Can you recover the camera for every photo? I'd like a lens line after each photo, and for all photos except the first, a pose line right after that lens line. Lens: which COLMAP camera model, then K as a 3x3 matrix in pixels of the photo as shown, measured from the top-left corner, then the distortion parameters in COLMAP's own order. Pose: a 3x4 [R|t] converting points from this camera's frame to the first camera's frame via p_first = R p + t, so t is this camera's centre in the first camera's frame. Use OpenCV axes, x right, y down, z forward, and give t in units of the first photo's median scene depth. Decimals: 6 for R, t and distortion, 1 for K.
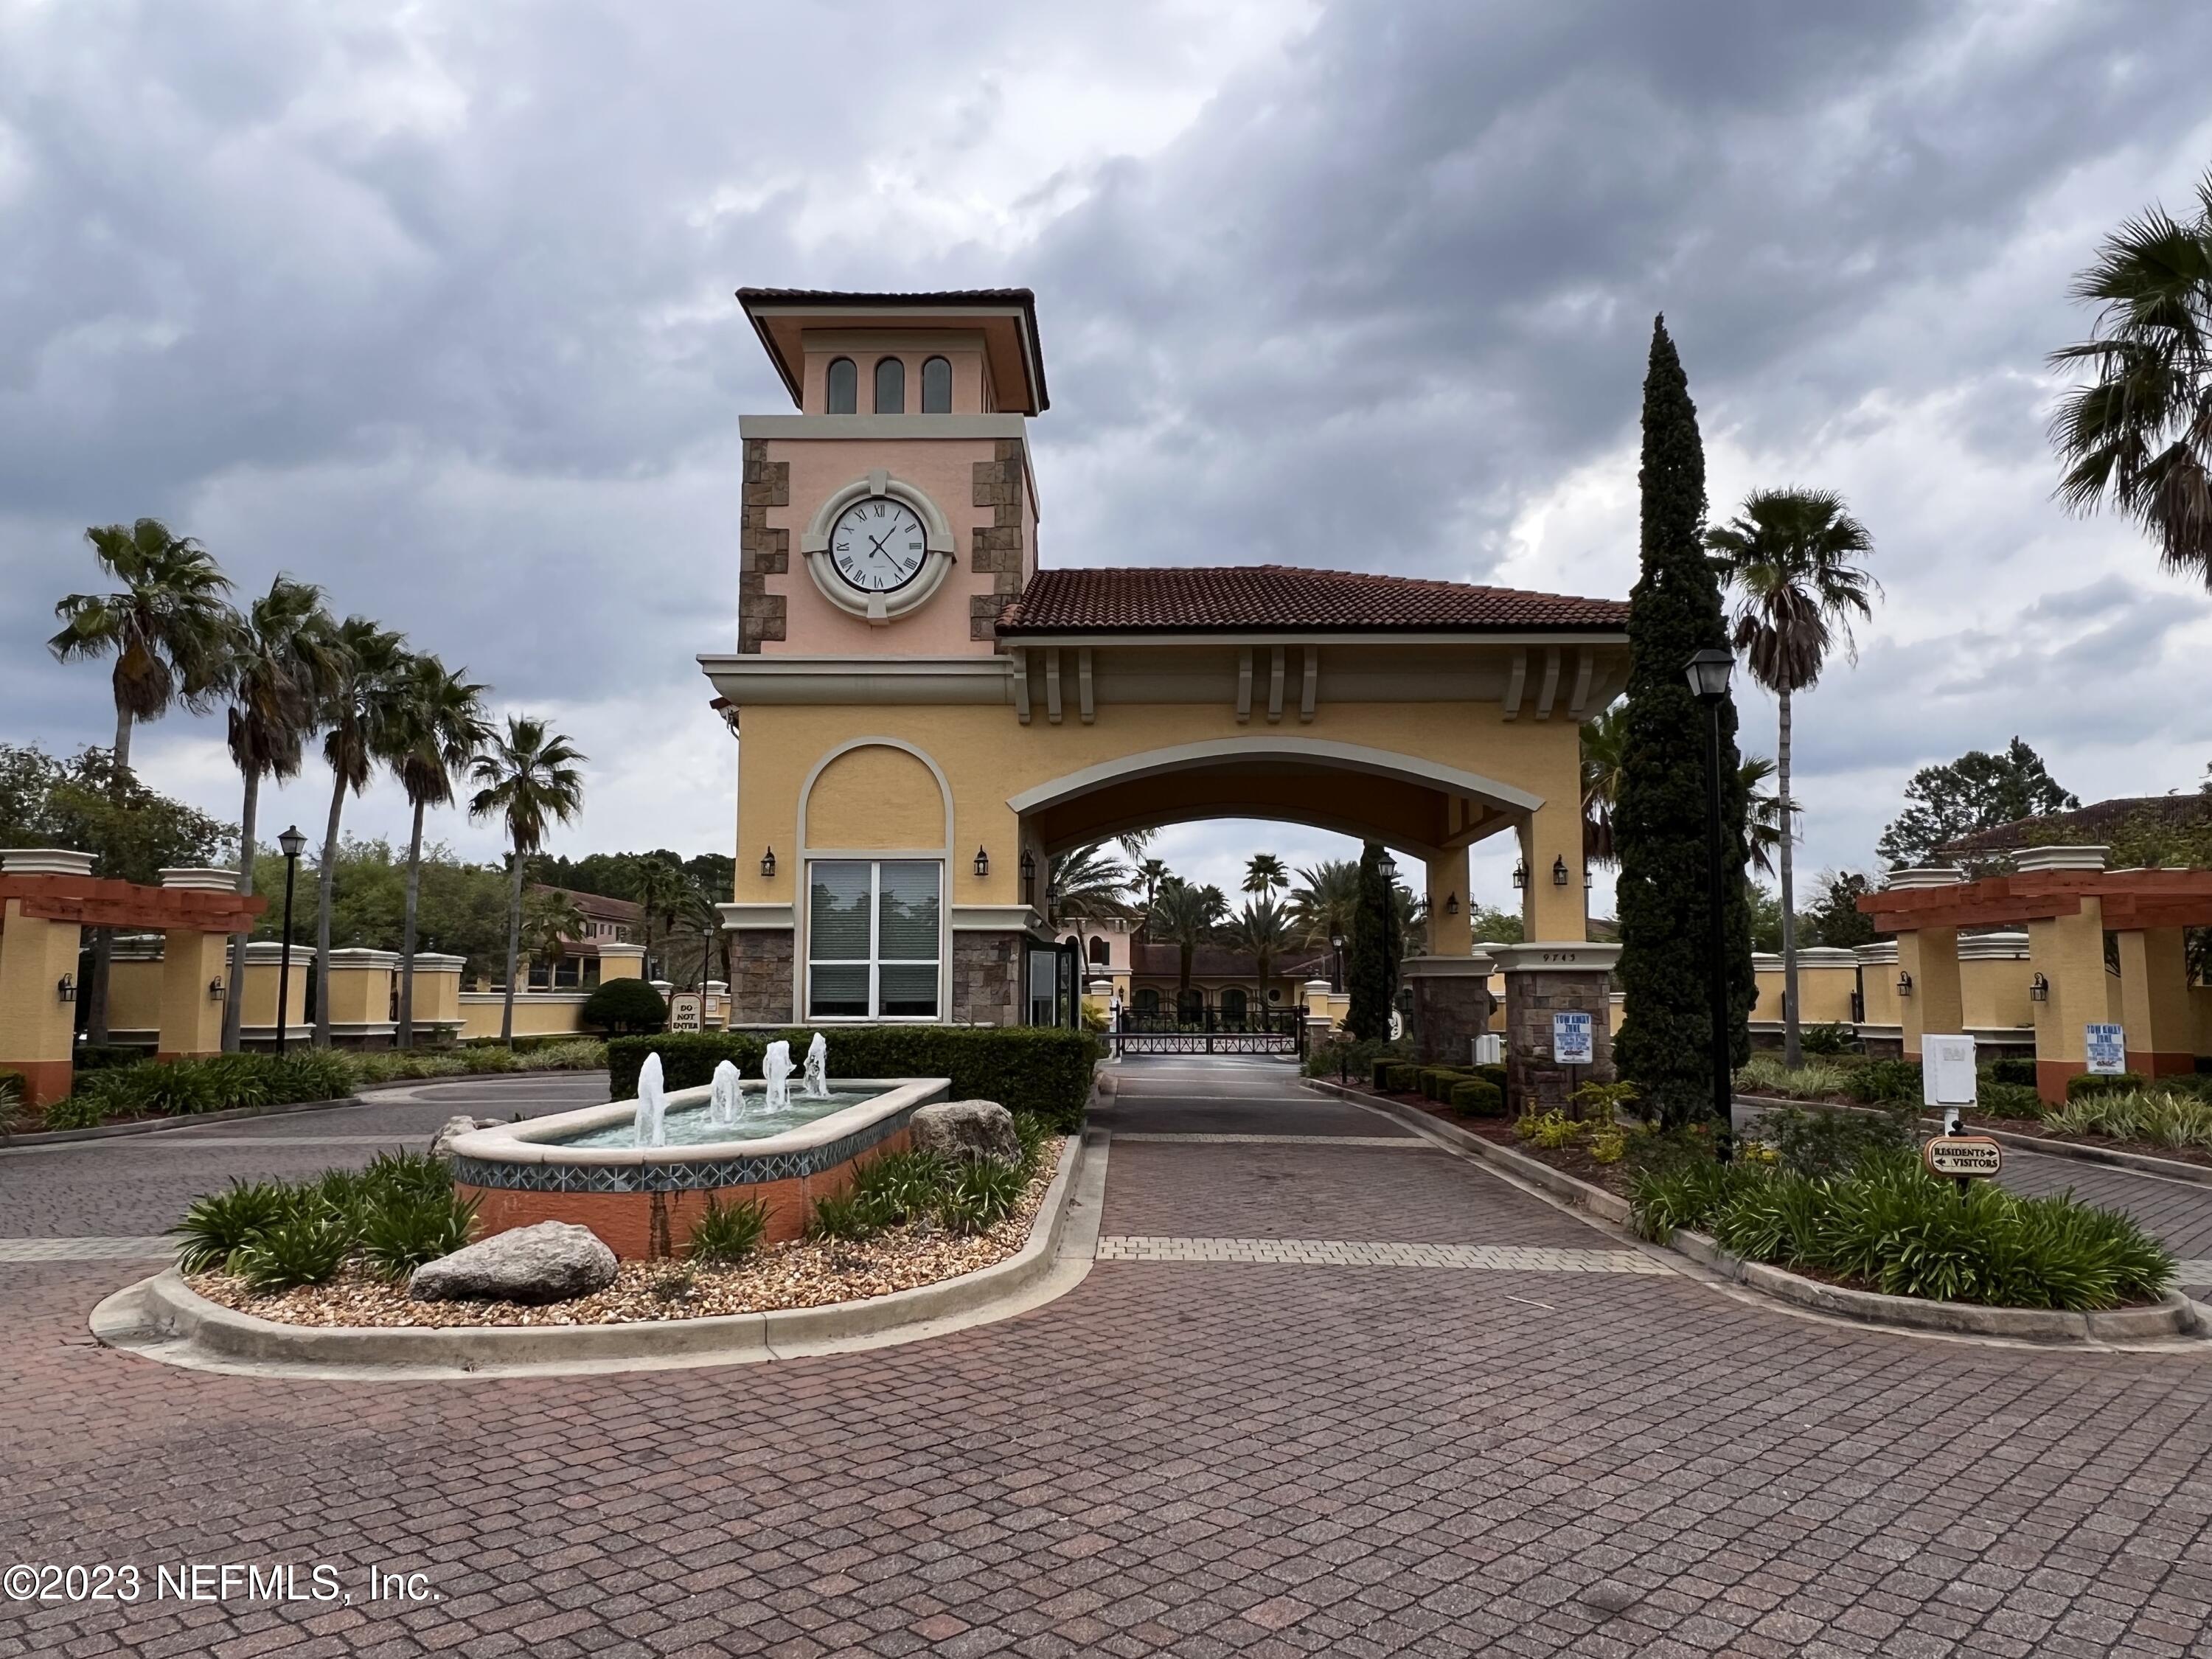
lens RADIAL K [[1527.4, 0, 1097.7], [0, 1527.4, 853.2], [0, 0, 1]] dist [-0.007866, -0.001905]
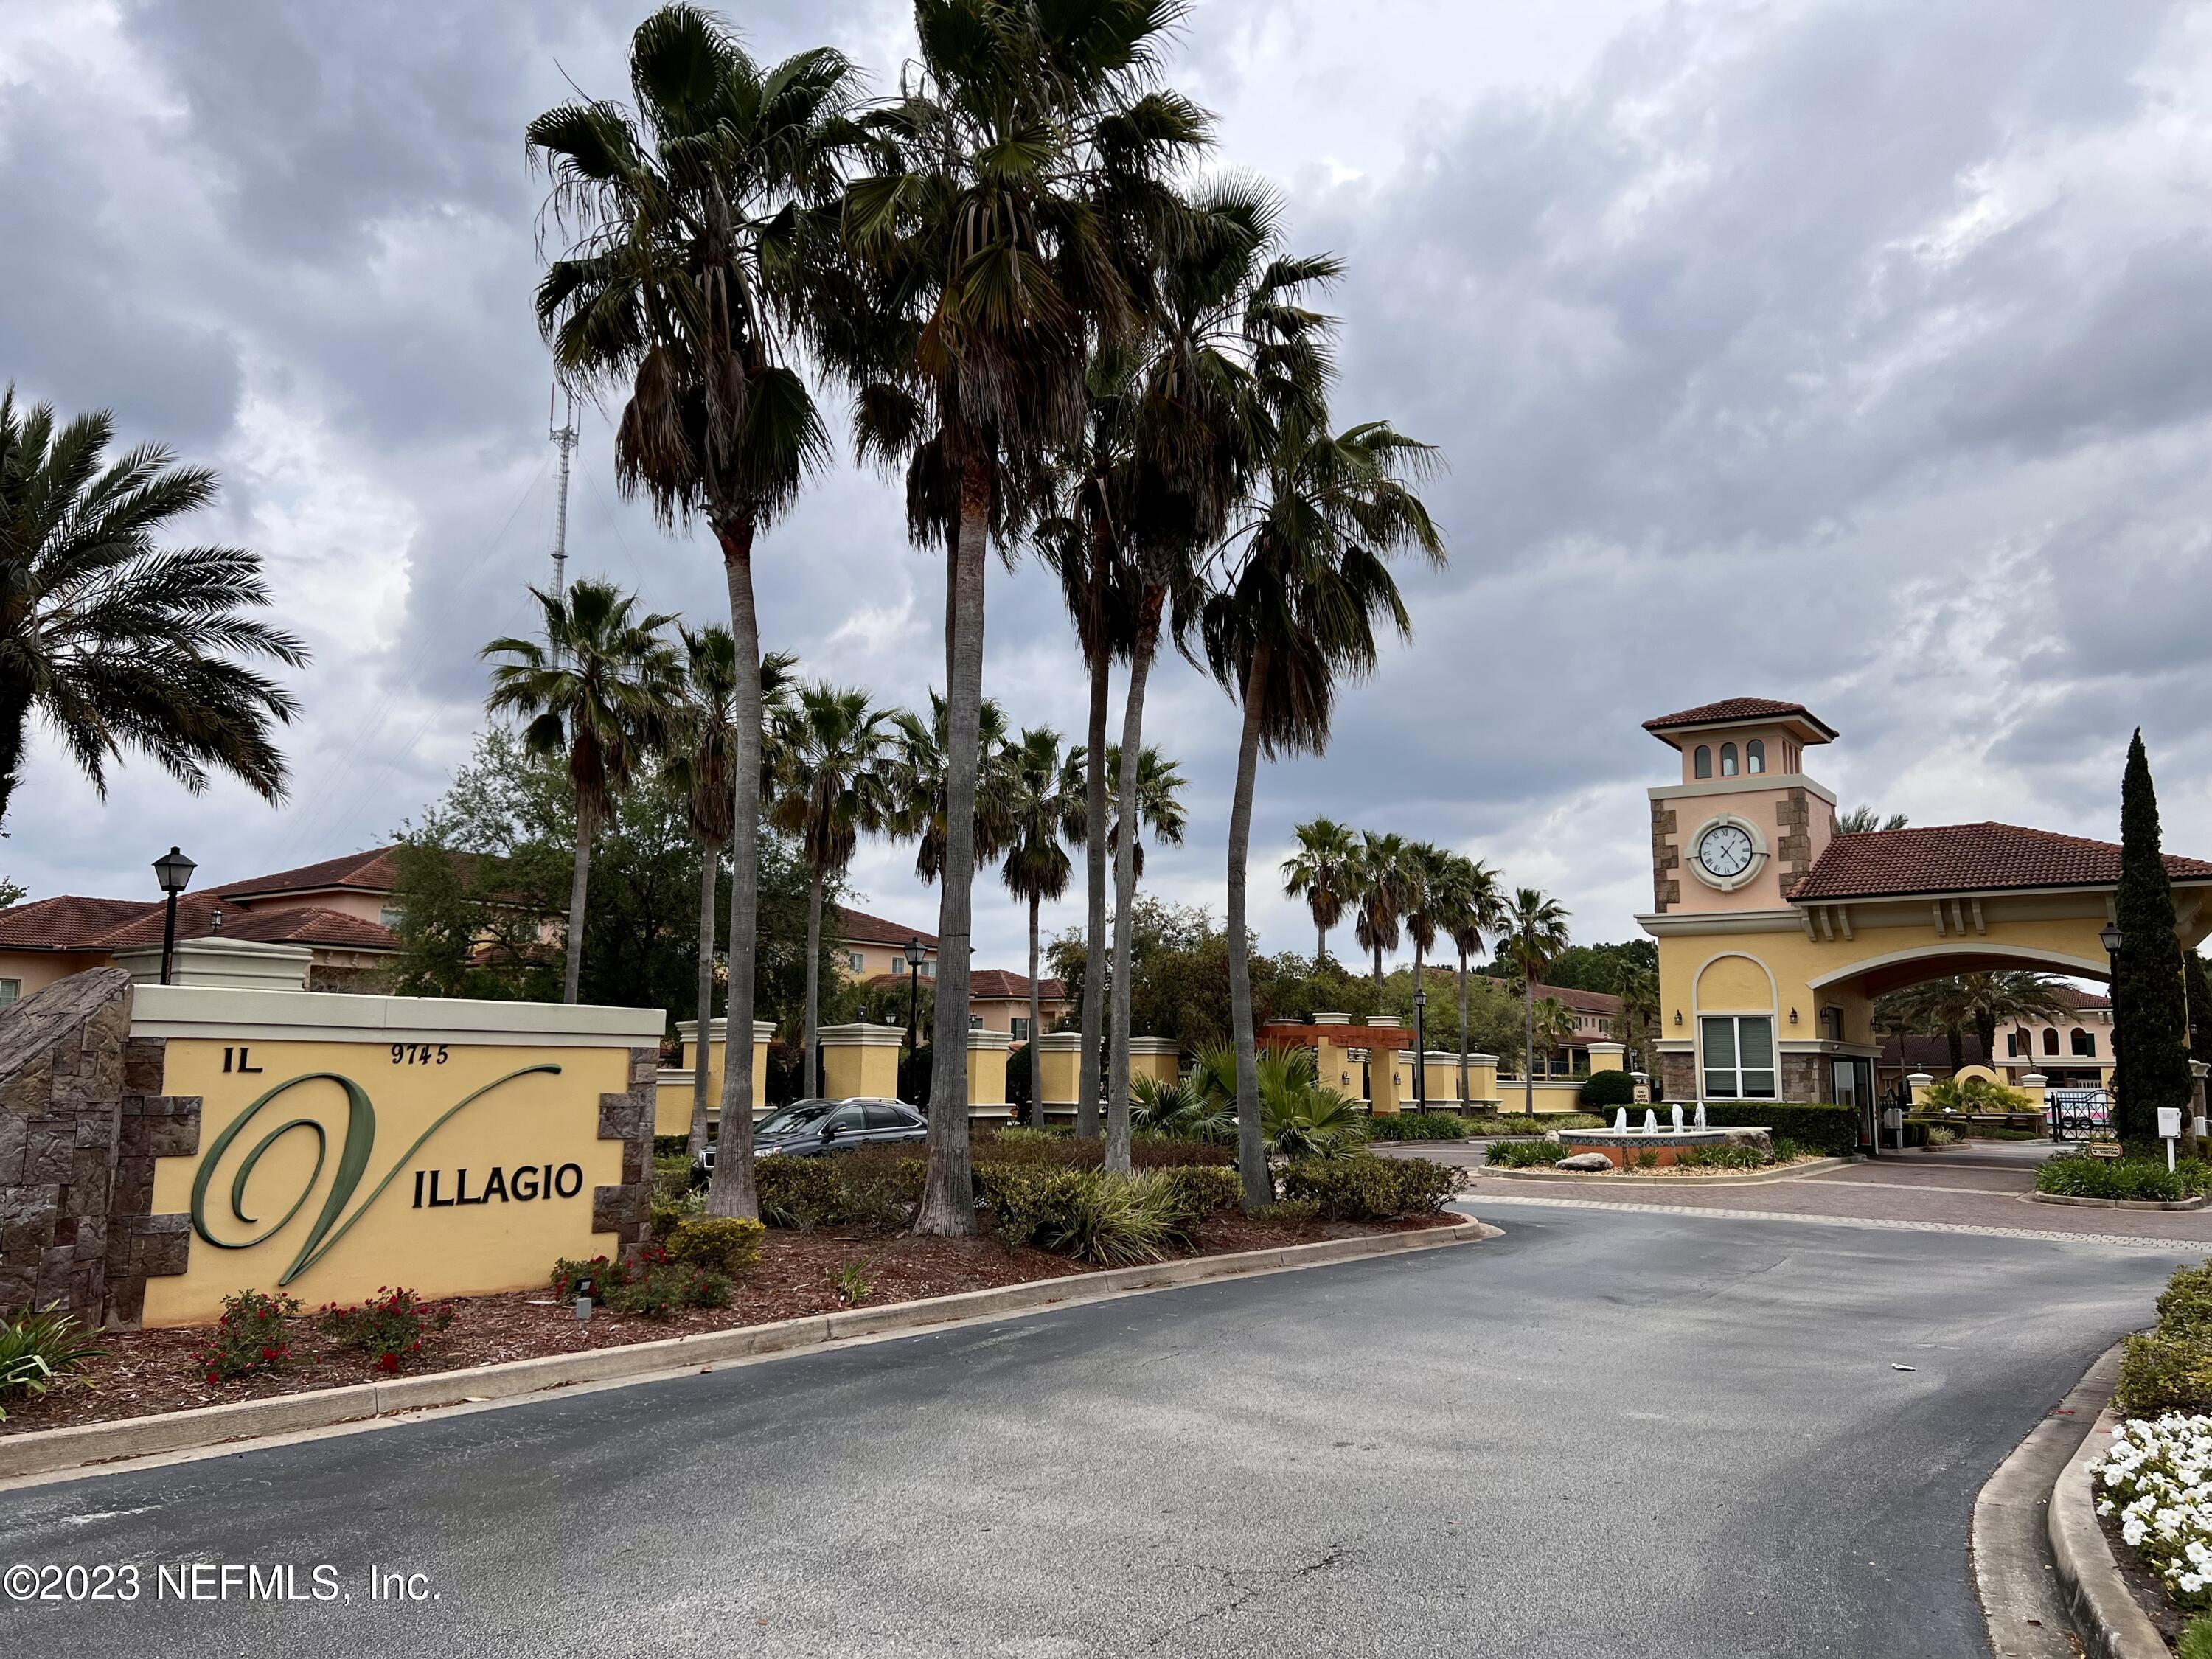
lens RADIAL K [[1656.1, 0, 1106.0], [0, 1656.1, 829.5], [0, 0, 1]] dist [0.080957, -0.119954]
pose [[0.830640, -0.077496, -0.551391, 0.371389], [0.046000, 0.996433, -0.070748, -0.115307], [0.554907, 0.033402, 0.831242, -1.188442]]
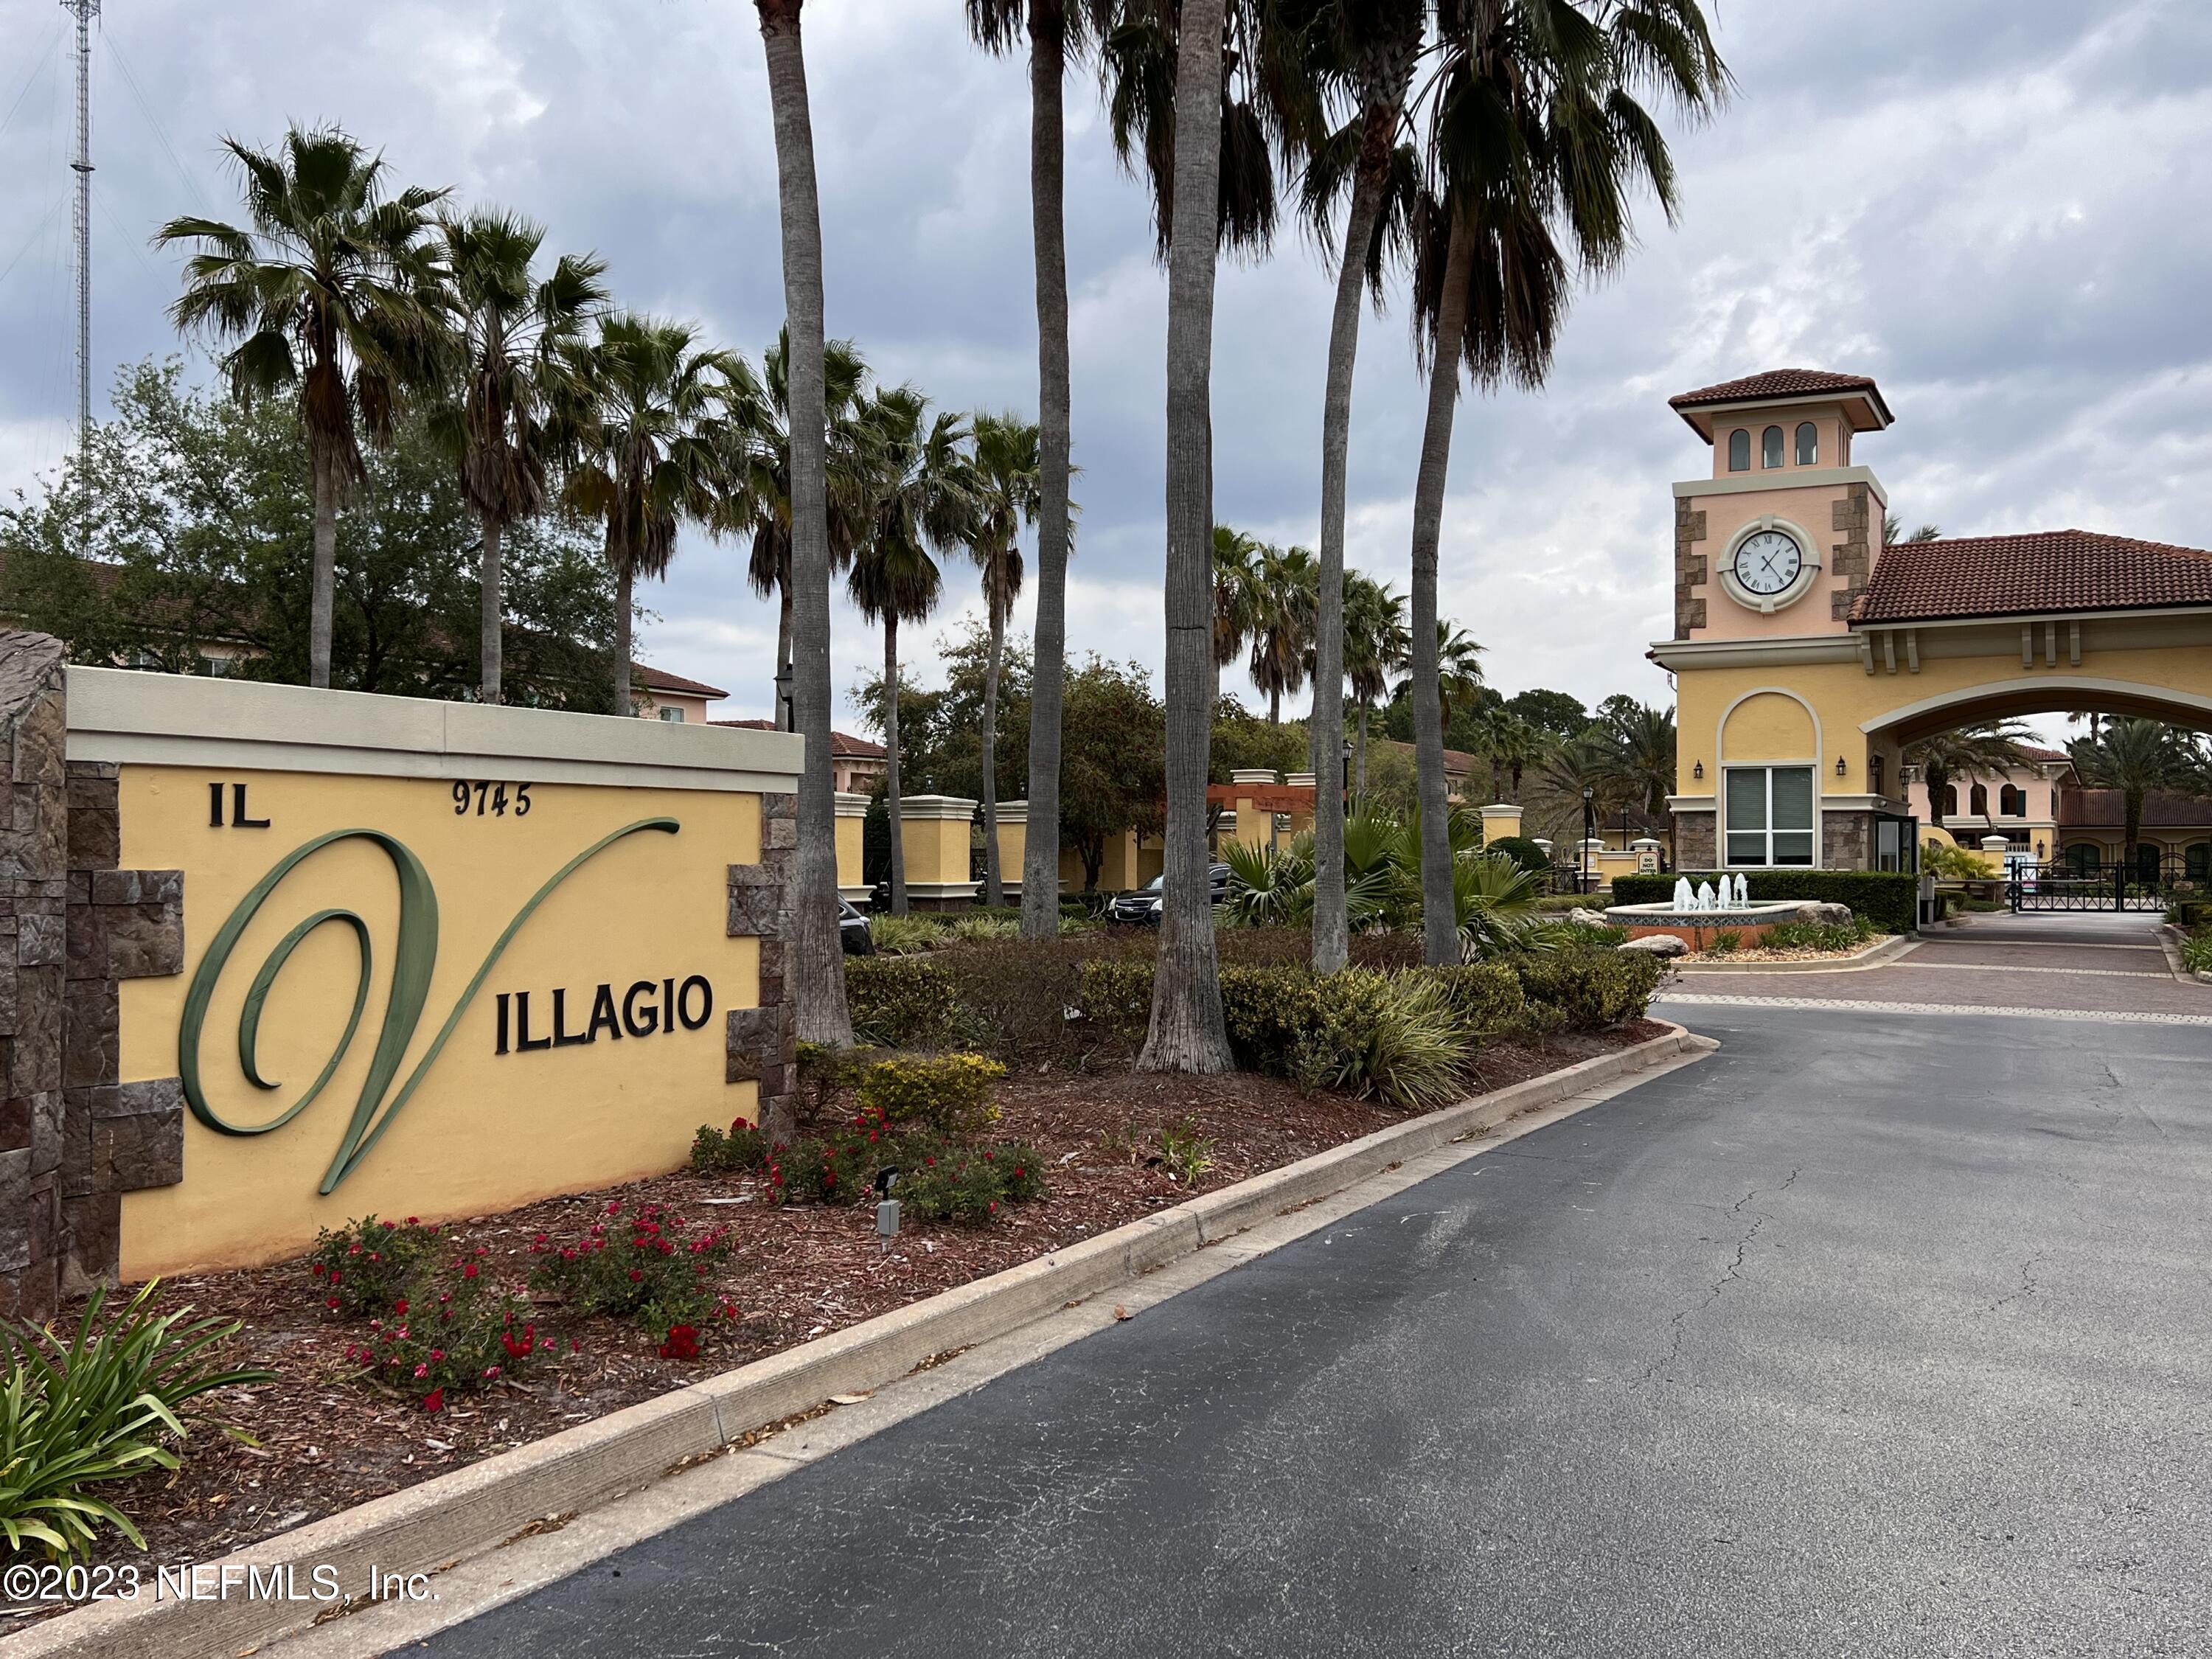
lens RADIAL K [[1996.6, 0, 1108.1], [0, 1996.6, 840.8], [0, 0, 1]] dist [0.117264, -0.268995]
pose [[0.903149, -0.006193, -0.429282, 0.128801], [0.043392, 0.996092, 0.076921, -0.106973], [0.427129, -0.088099, 0.899889, -1.150170]]
